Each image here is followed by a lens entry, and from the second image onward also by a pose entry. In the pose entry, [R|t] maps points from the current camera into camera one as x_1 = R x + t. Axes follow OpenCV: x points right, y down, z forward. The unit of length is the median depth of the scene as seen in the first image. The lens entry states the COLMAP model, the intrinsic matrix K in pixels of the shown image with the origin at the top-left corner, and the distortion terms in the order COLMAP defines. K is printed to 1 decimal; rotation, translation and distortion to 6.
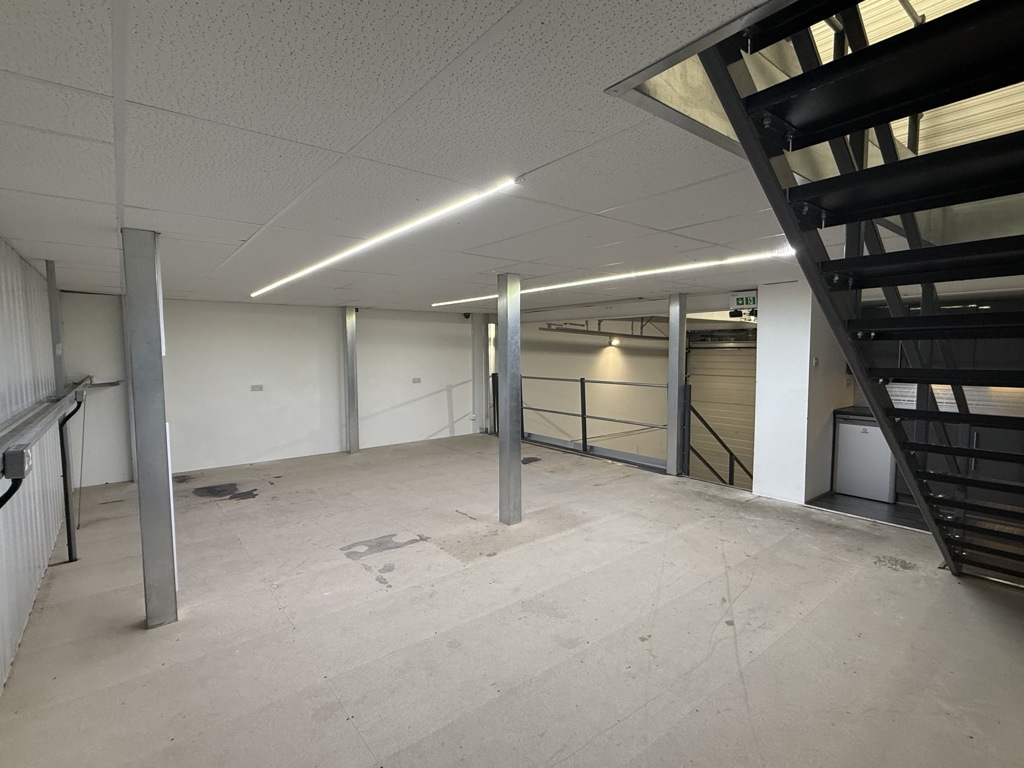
lens RADIAL K [[491.6, 0, 513.4], [0, 491.6, 386.7], [0, 0, 1]] dist [0.000334, -0.000095]
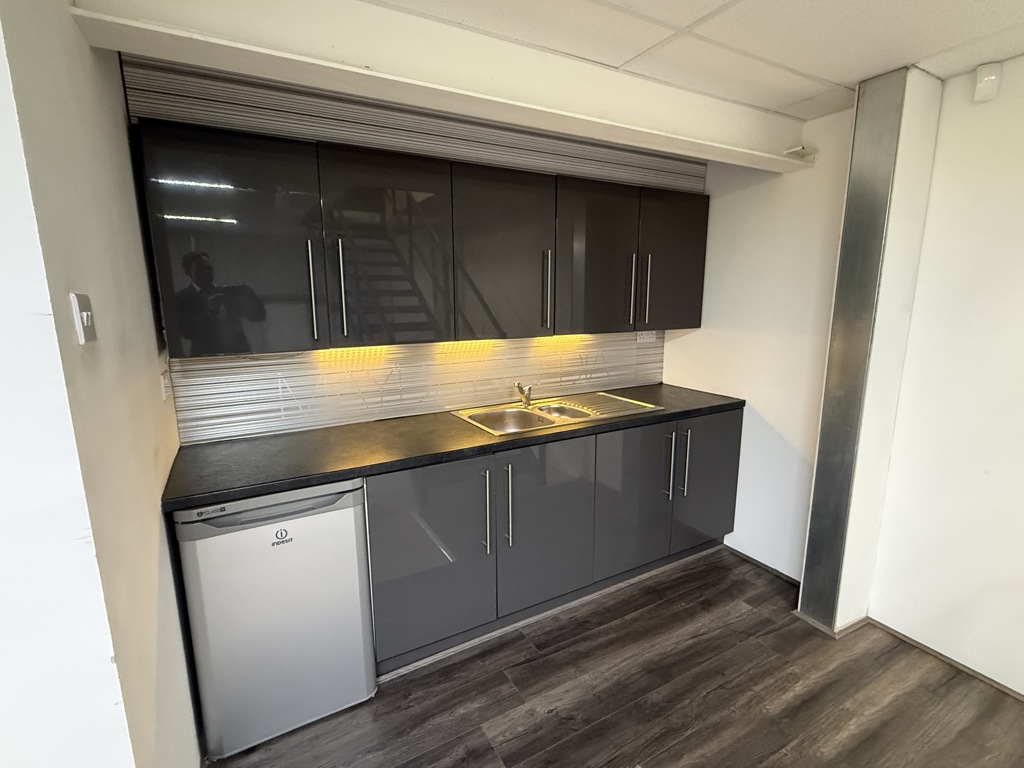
lens RADIAL K [[491.6, 0, 513.4], [0, 491.6, 386.7], [0, 0, 1]] dist [0.000334, -0.000095]
pose [[0.156077, -0.177770, 0.971616, 0.502418], [0.078375, 0.982798, 0.167226, -0.047953], [-0.984631, 0.050050, 0.167324, 0.885439]]
